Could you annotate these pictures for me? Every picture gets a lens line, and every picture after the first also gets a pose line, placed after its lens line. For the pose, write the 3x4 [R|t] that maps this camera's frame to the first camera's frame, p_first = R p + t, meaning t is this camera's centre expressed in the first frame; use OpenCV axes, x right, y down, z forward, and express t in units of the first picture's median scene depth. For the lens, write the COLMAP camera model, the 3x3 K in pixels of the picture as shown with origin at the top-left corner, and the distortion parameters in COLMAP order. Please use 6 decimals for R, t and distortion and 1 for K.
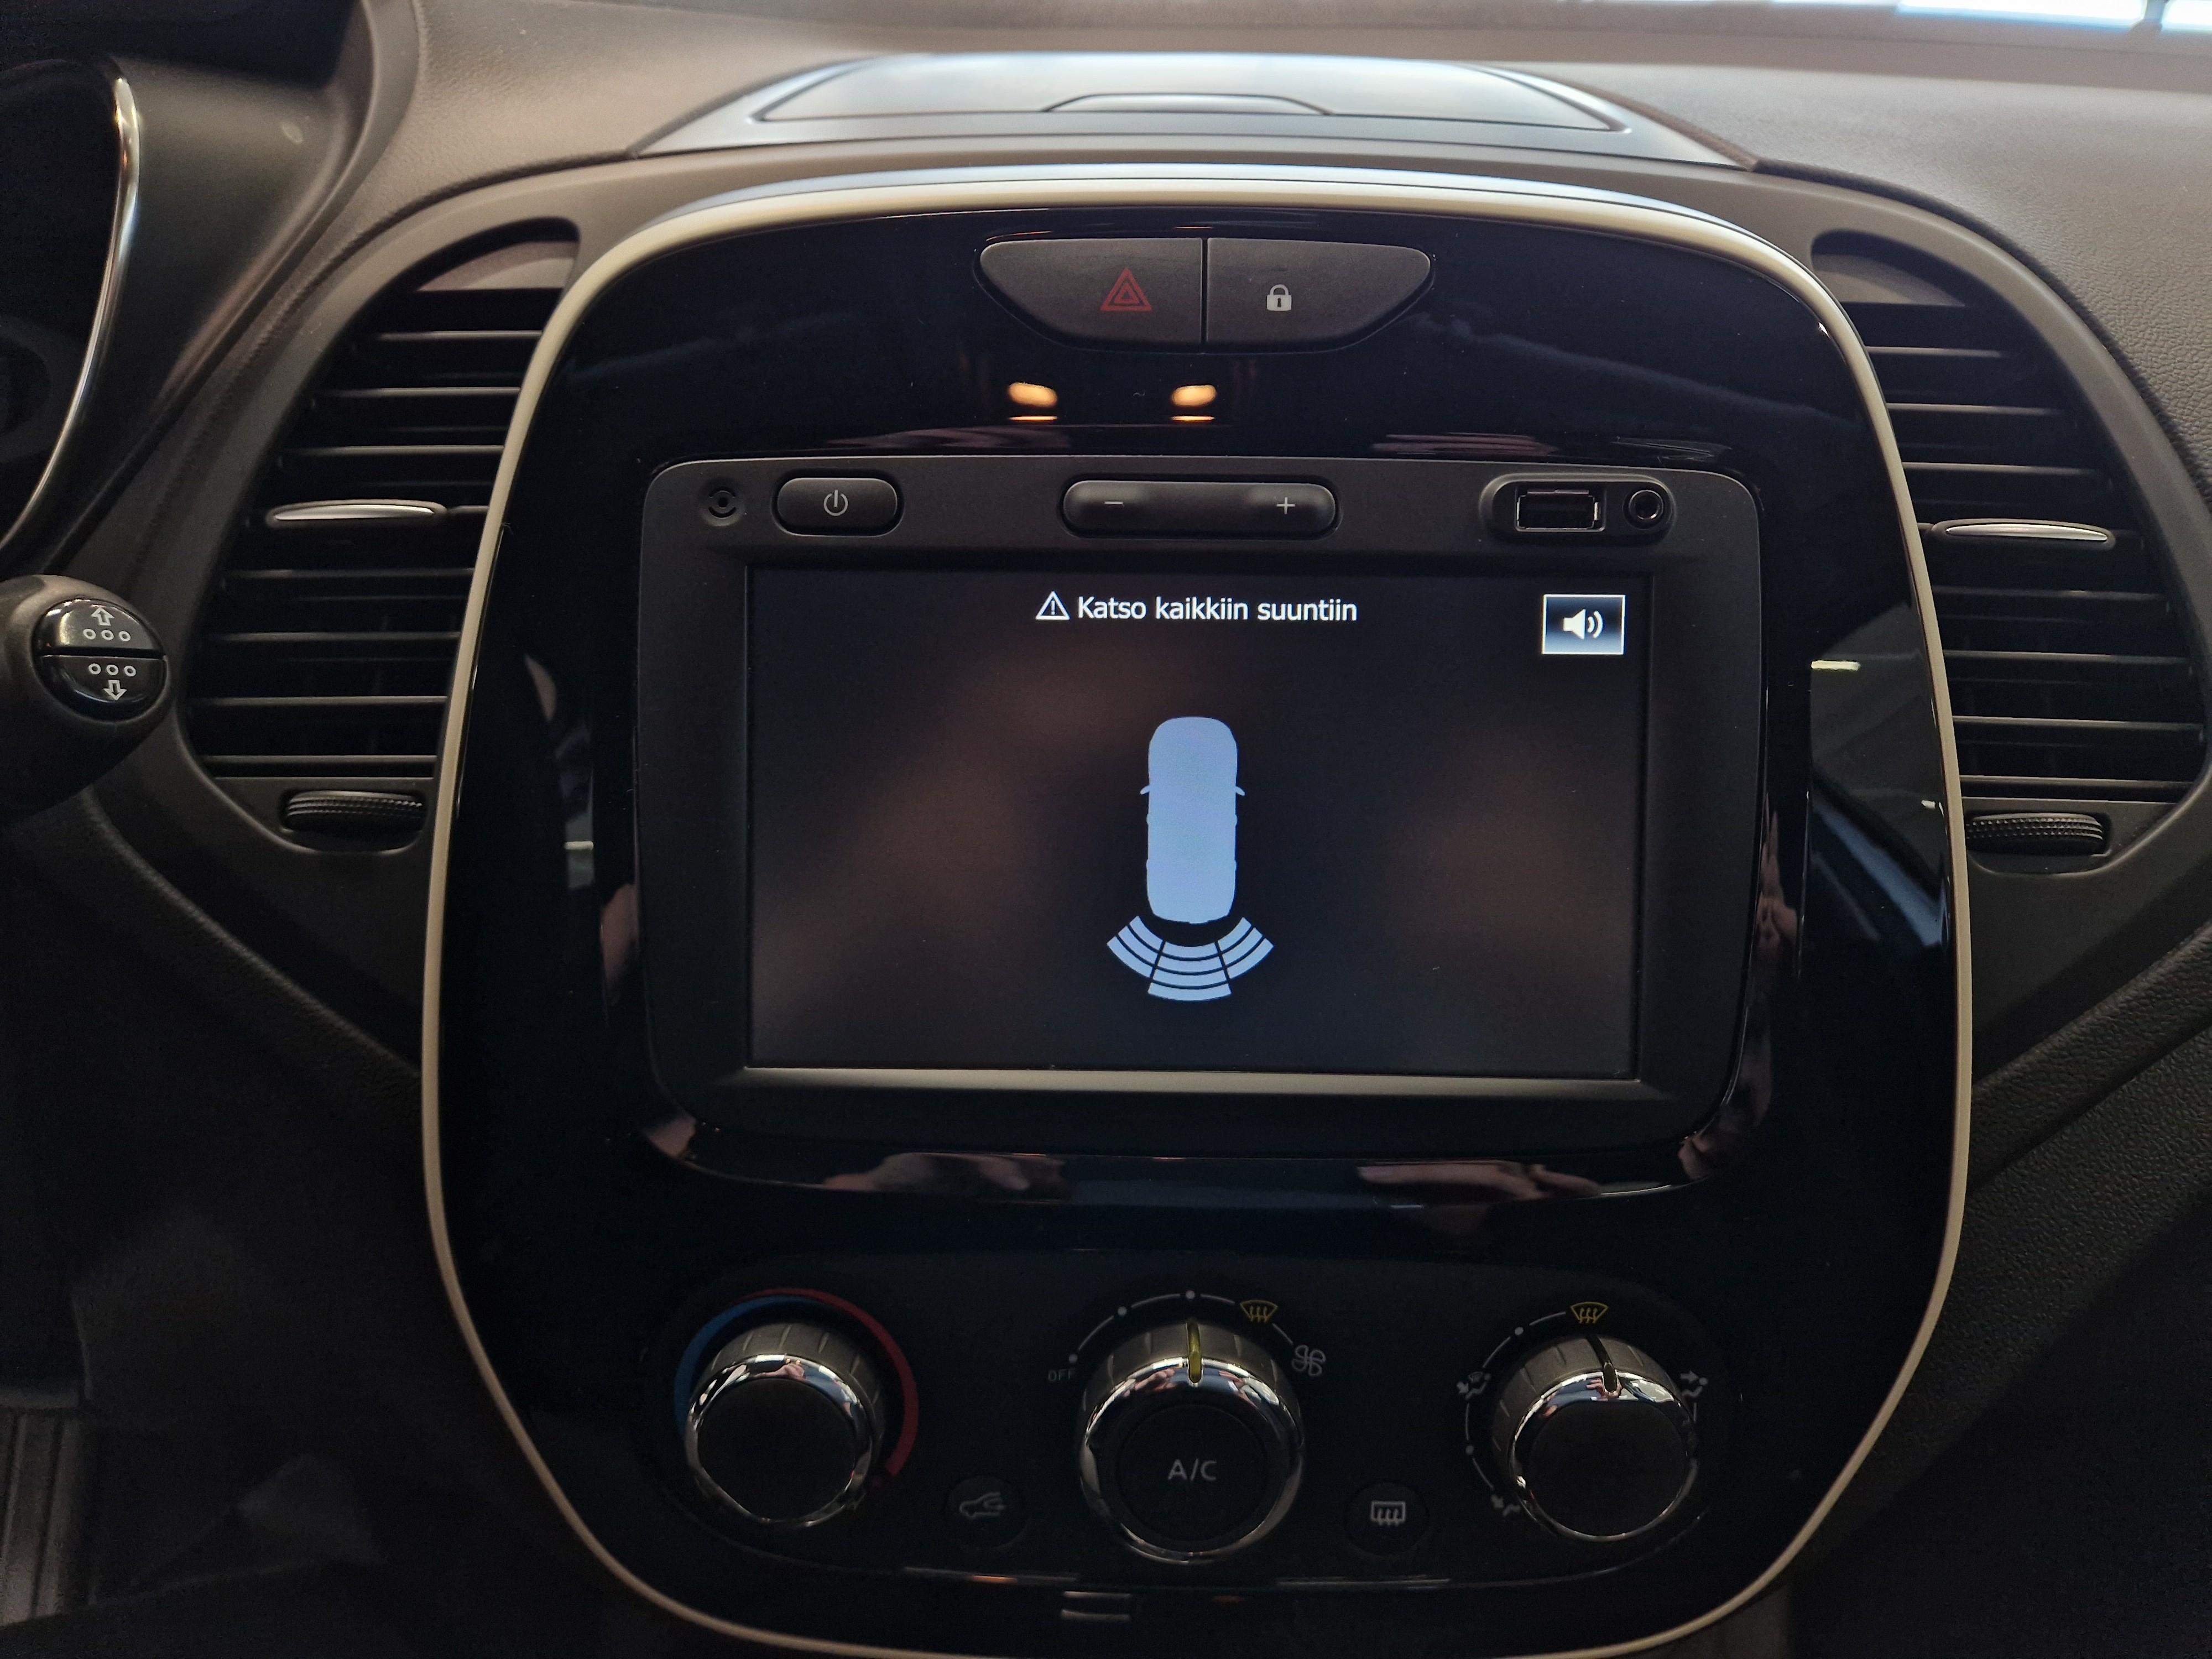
lens RADIAL K [[1481.7, 0, 1106.3], [0, 1481.7, 840.7], [0, 0, 1]] dist [0.072721, -0.096952]
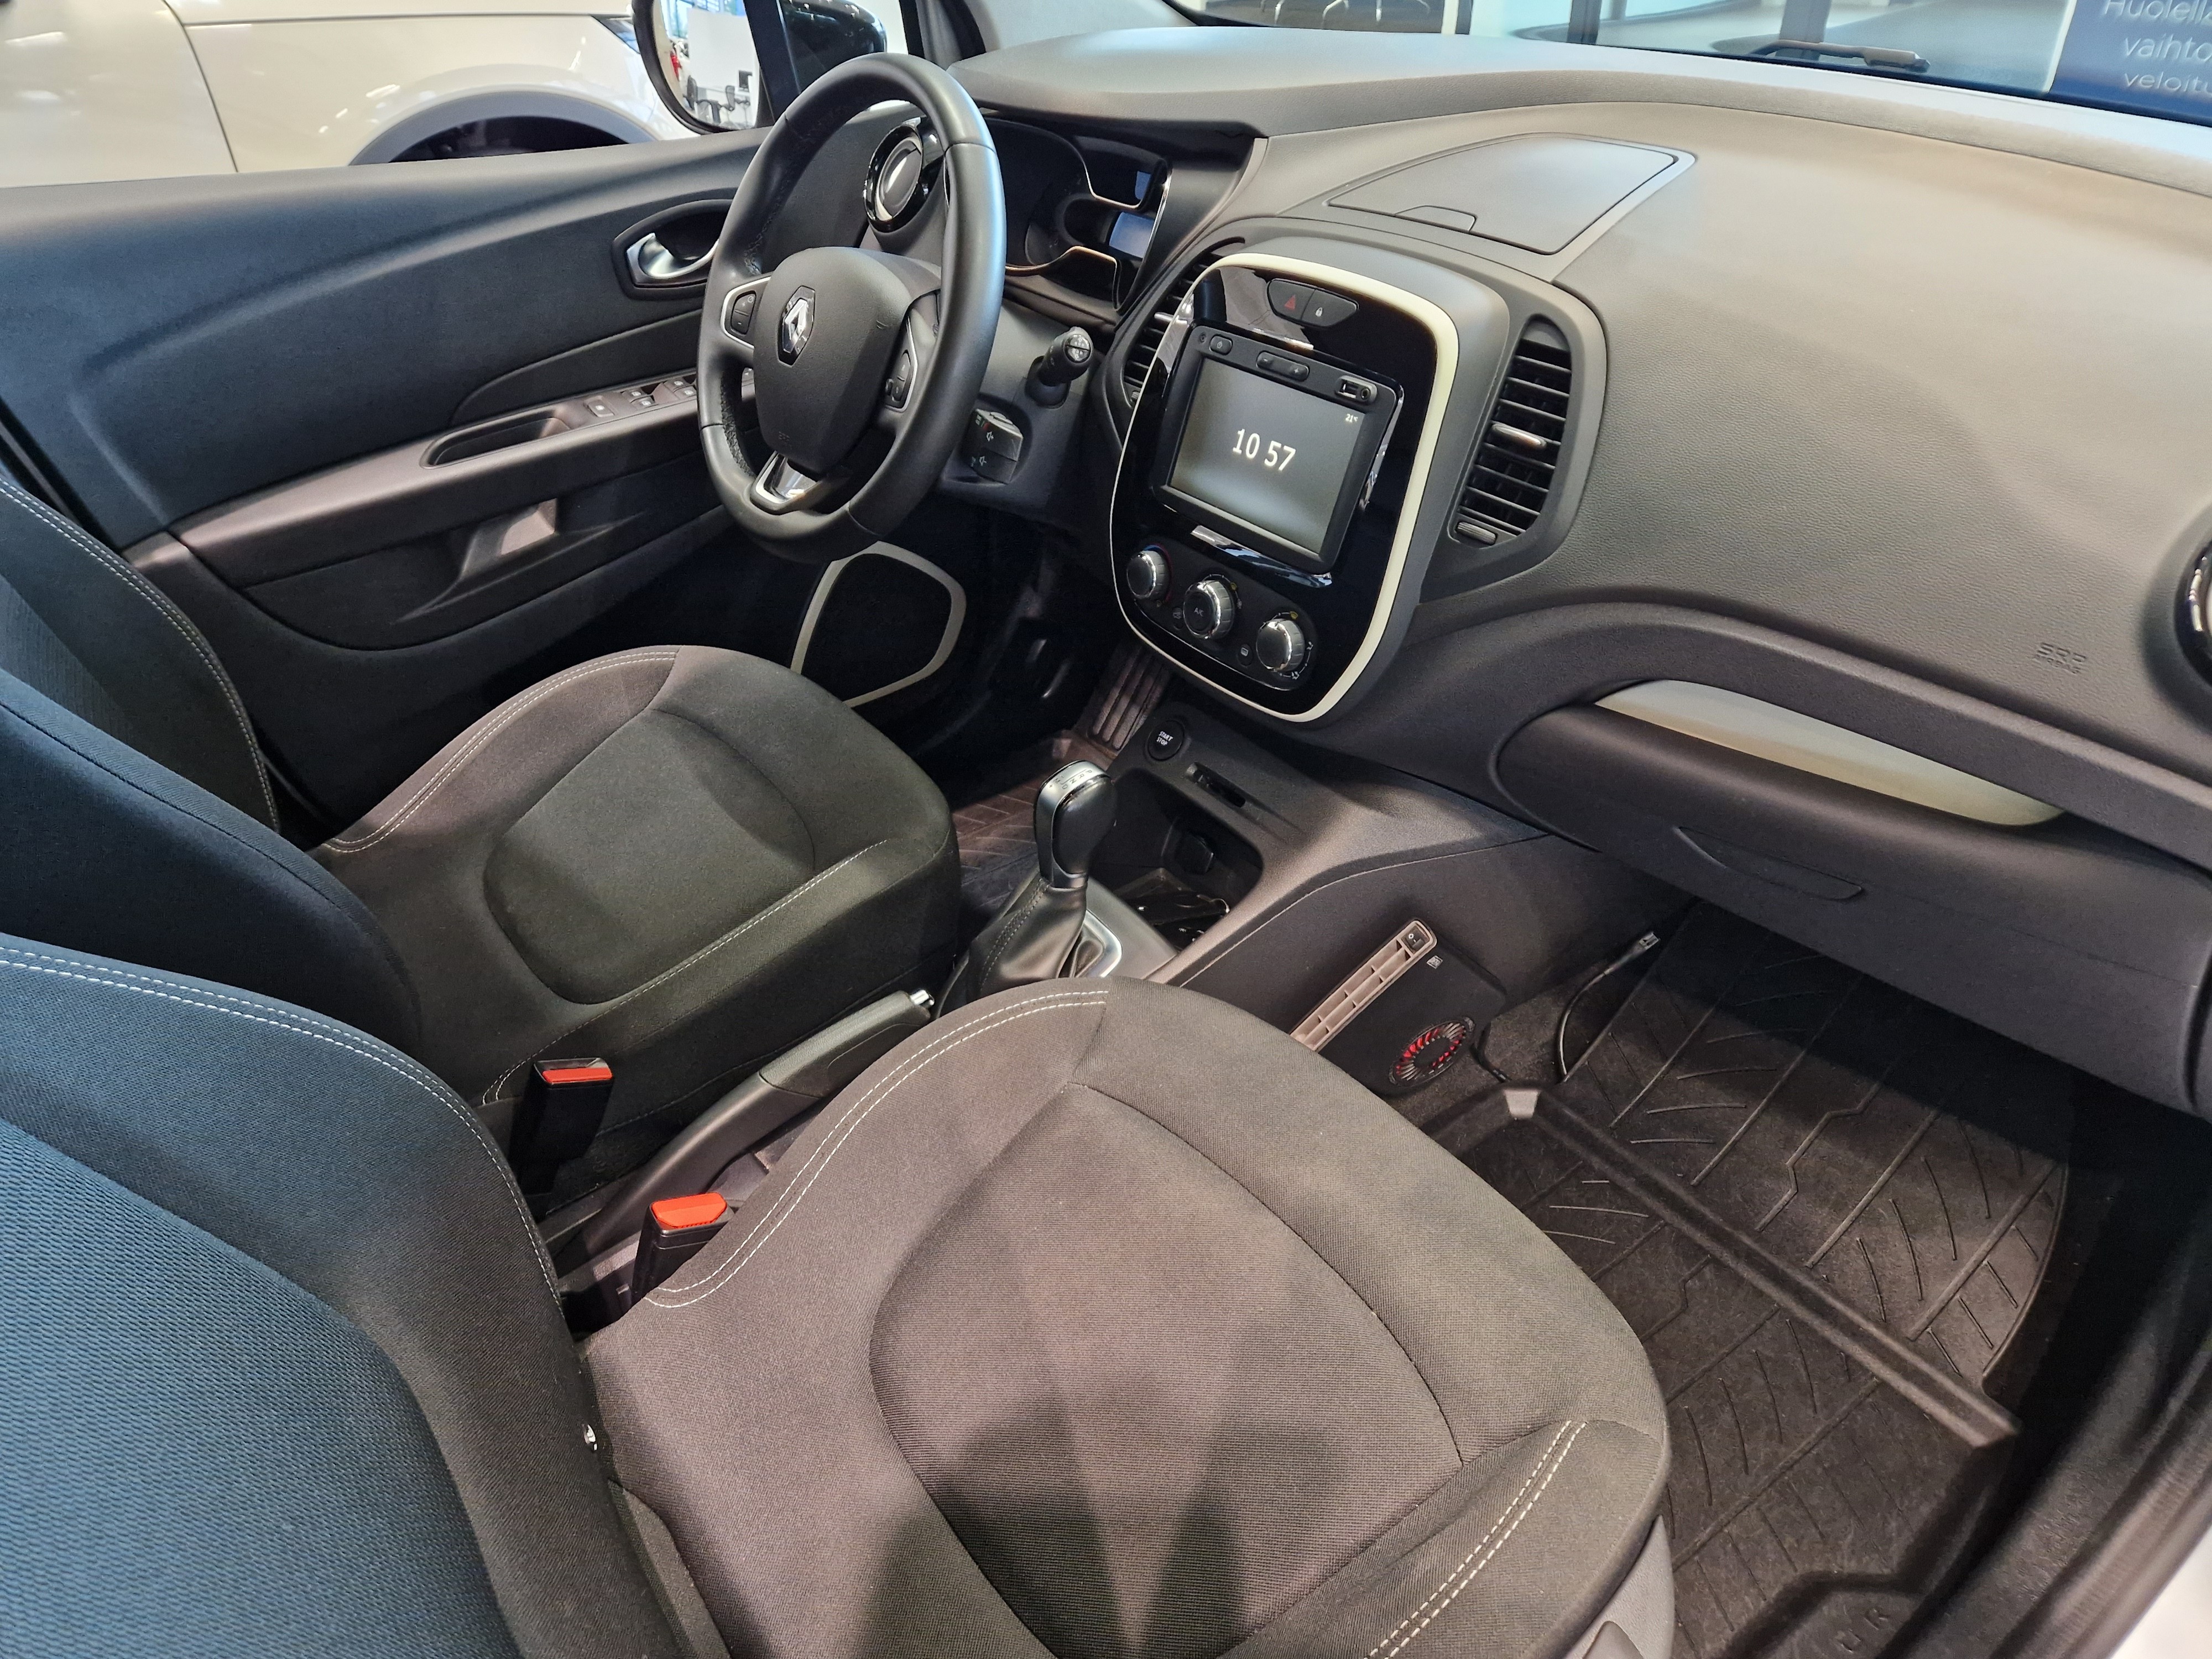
lens RADIAL K [[1481.7, 0, 1106.3], [0, 1481.7, 840.7], [0, 0, 1]] dist [0.072721, -0.096952]
pose [[0.607424, 0.431240, -0.667134, 2.634389], [-0.277459, 0.902101, 0.330499, -0.251343], [0.744347, -0.015651, 0.667610, -1.718477]]
